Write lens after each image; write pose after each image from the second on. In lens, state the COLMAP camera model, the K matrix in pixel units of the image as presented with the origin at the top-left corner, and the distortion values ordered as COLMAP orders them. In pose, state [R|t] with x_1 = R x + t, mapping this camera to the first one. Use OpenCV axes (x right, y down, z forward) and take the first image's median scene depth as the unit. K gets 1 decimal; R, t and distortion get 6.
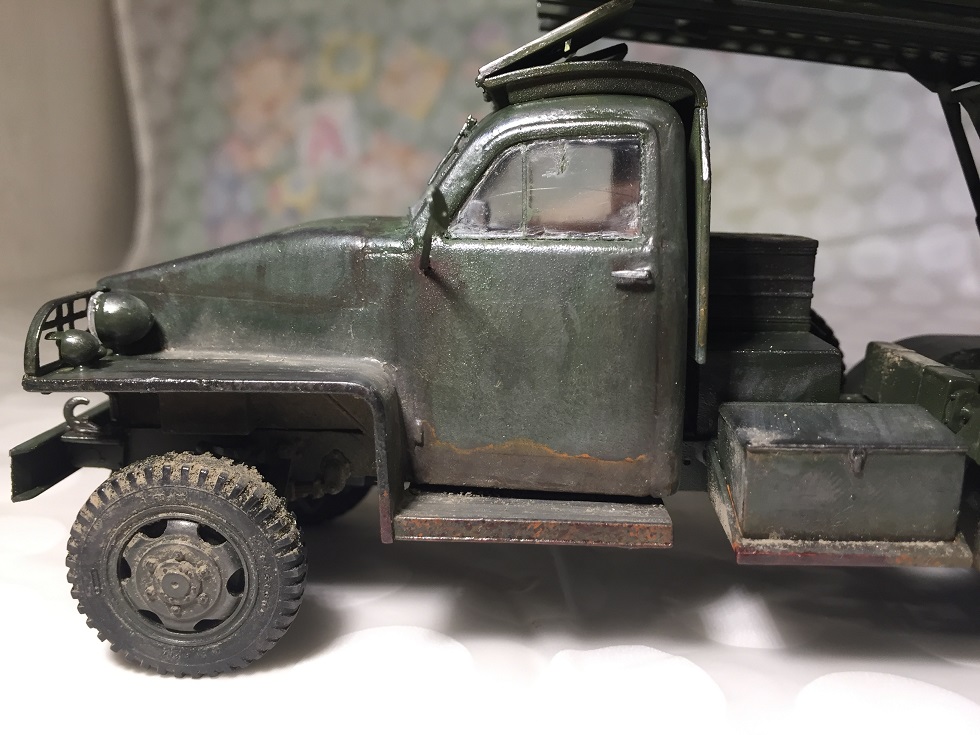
lens RADIAL K [[809.7, 0, 490.0], [0, 809.7, 367.5], [0, 0, 1]] dist [-0.002799, -0.009771]
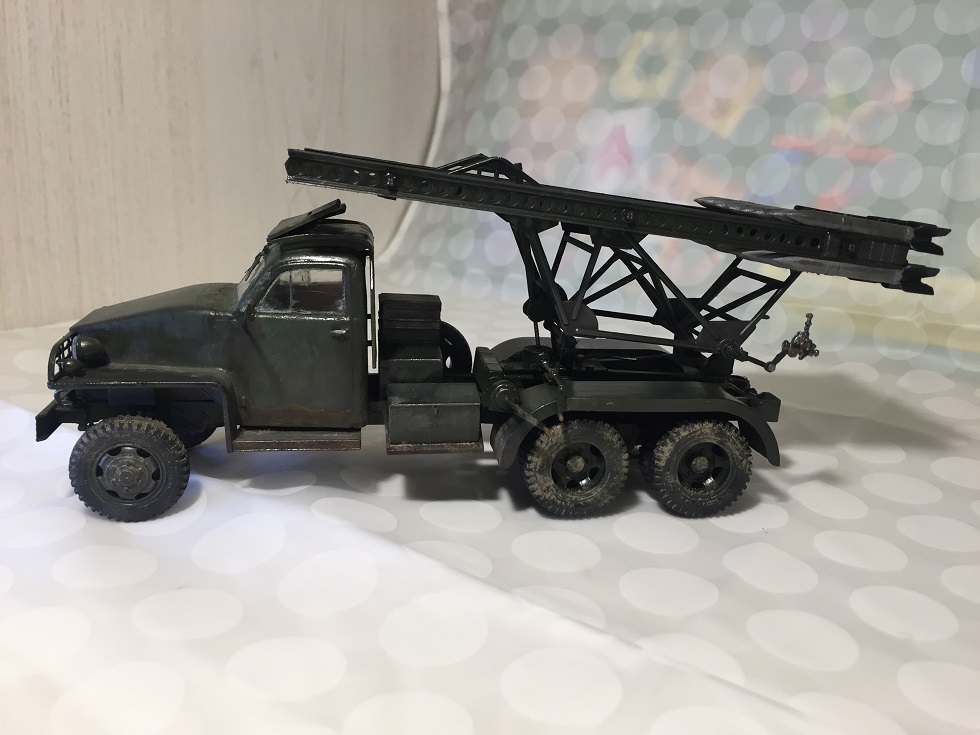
lens RADIAL K [[809.7, 0, 490.0], [0, 809.7, 367.5], [0, 0, 1]] dist [-0.002799, -0.009771]
pose [[0.975517, -0.019453, 0.219064, 0.083338], [0.002054, 0.996843, 0.079370, -0.184198], [-0.219916, -0.076976, 0.972477, -1.248106]]
